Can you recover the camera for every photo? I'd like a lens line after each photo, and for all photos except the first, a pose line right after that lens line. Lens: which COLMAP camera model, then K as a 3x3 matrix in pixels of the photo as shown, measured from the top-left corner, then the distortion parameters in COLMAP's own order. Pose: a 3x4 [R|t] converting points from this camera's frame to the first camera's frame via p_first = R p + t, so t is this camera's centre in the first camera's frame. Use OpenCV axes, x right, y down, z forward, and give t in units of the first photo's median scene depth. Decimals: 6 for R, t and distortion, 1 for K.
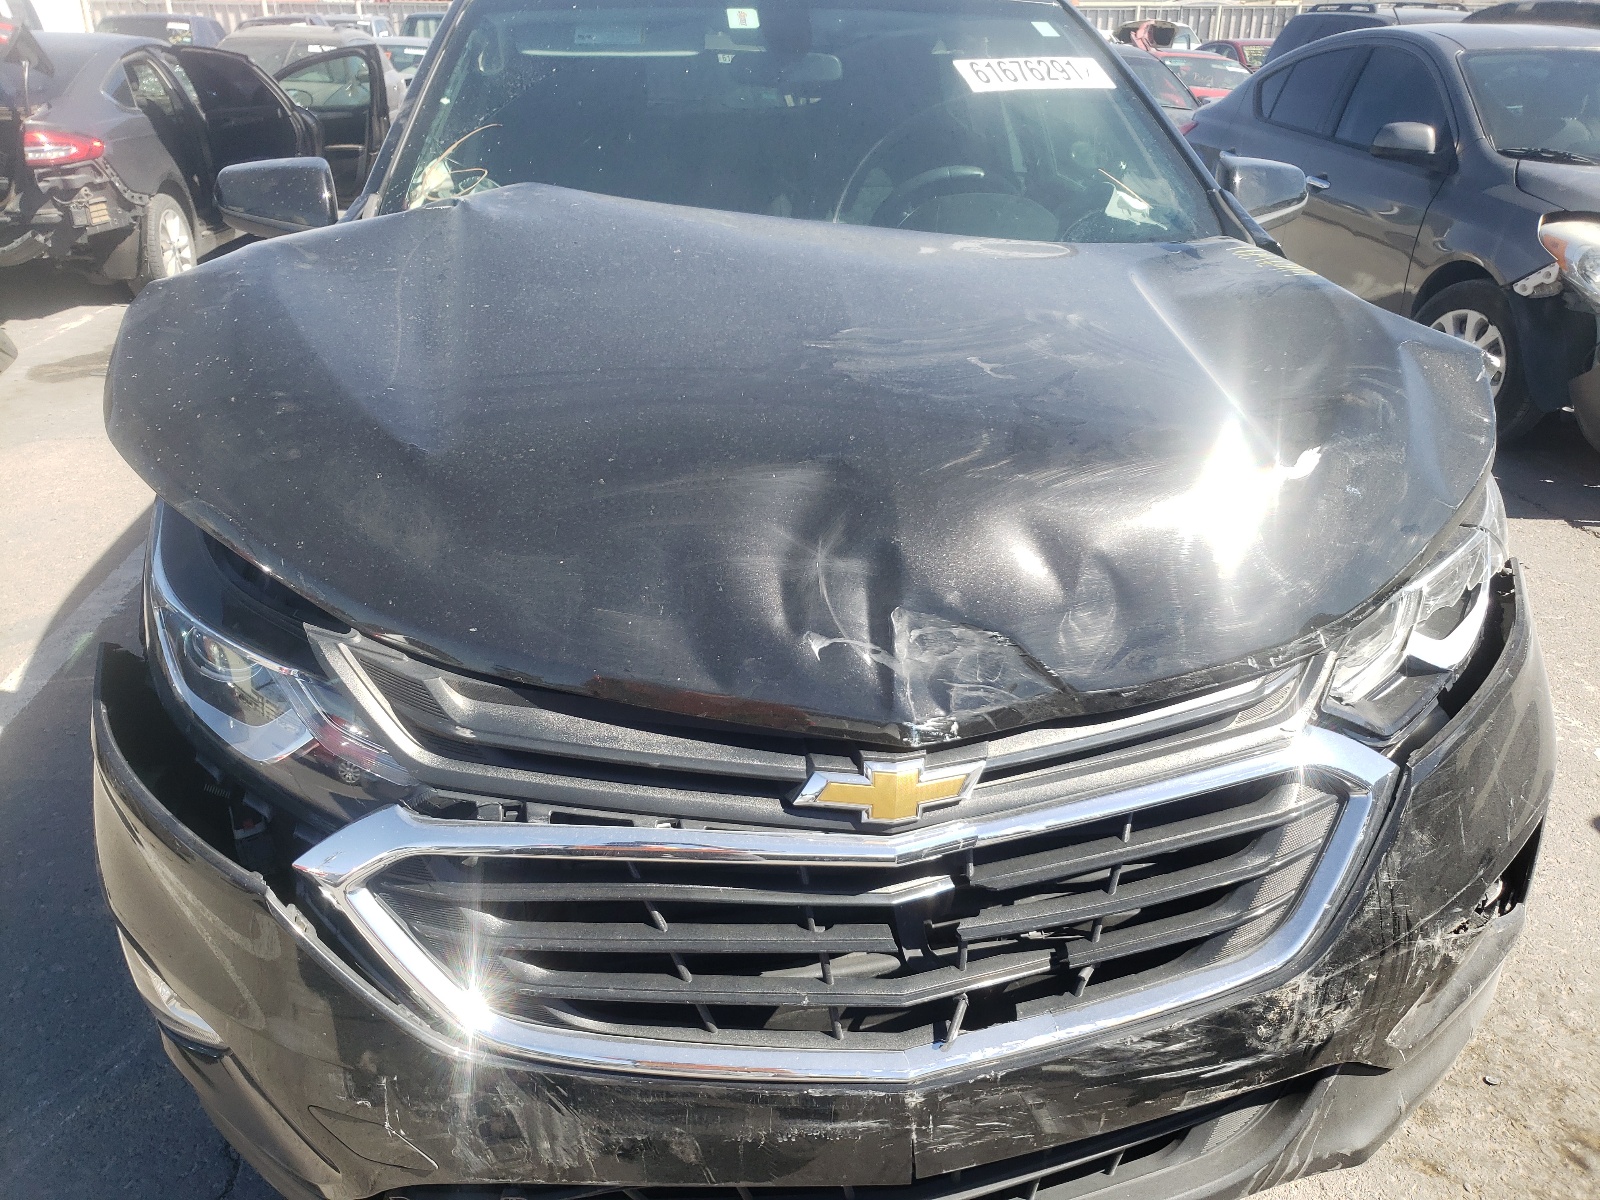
lens RADIAL K [[1186.6, 0, 800.0], [0, 1186.6, 600.0], [0, 0, 1]] dist [0.001930, -0.000973]
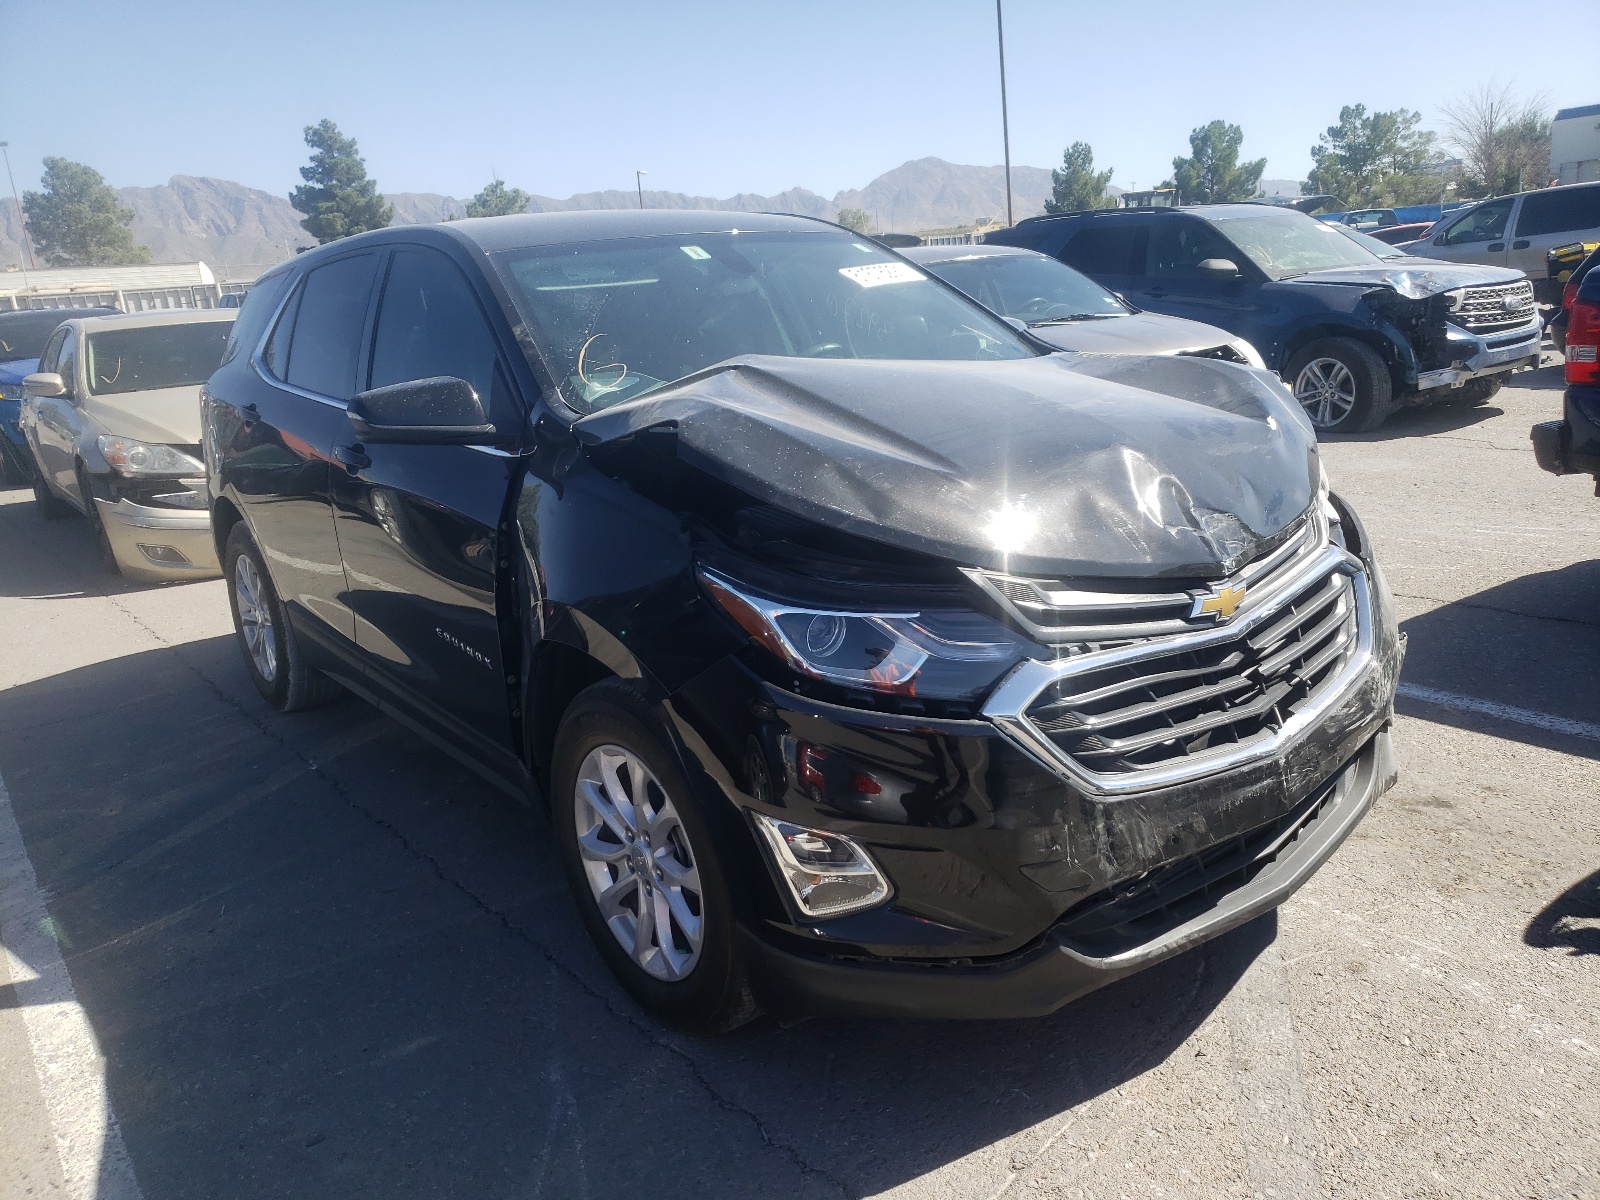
lens RADIAL K [[1186.6, 0, 800.0], [0, 1186.6, 600.0], [0, 0, 1]] dist [0.001930, -0.000973]
pose [[0.863294, -0.193849, 0.465989, -1.333378], [0.277561, 0.953487, -0.117565, 0.190972], [-0.421525, 0.230834, 0.876945, -0.344486]]
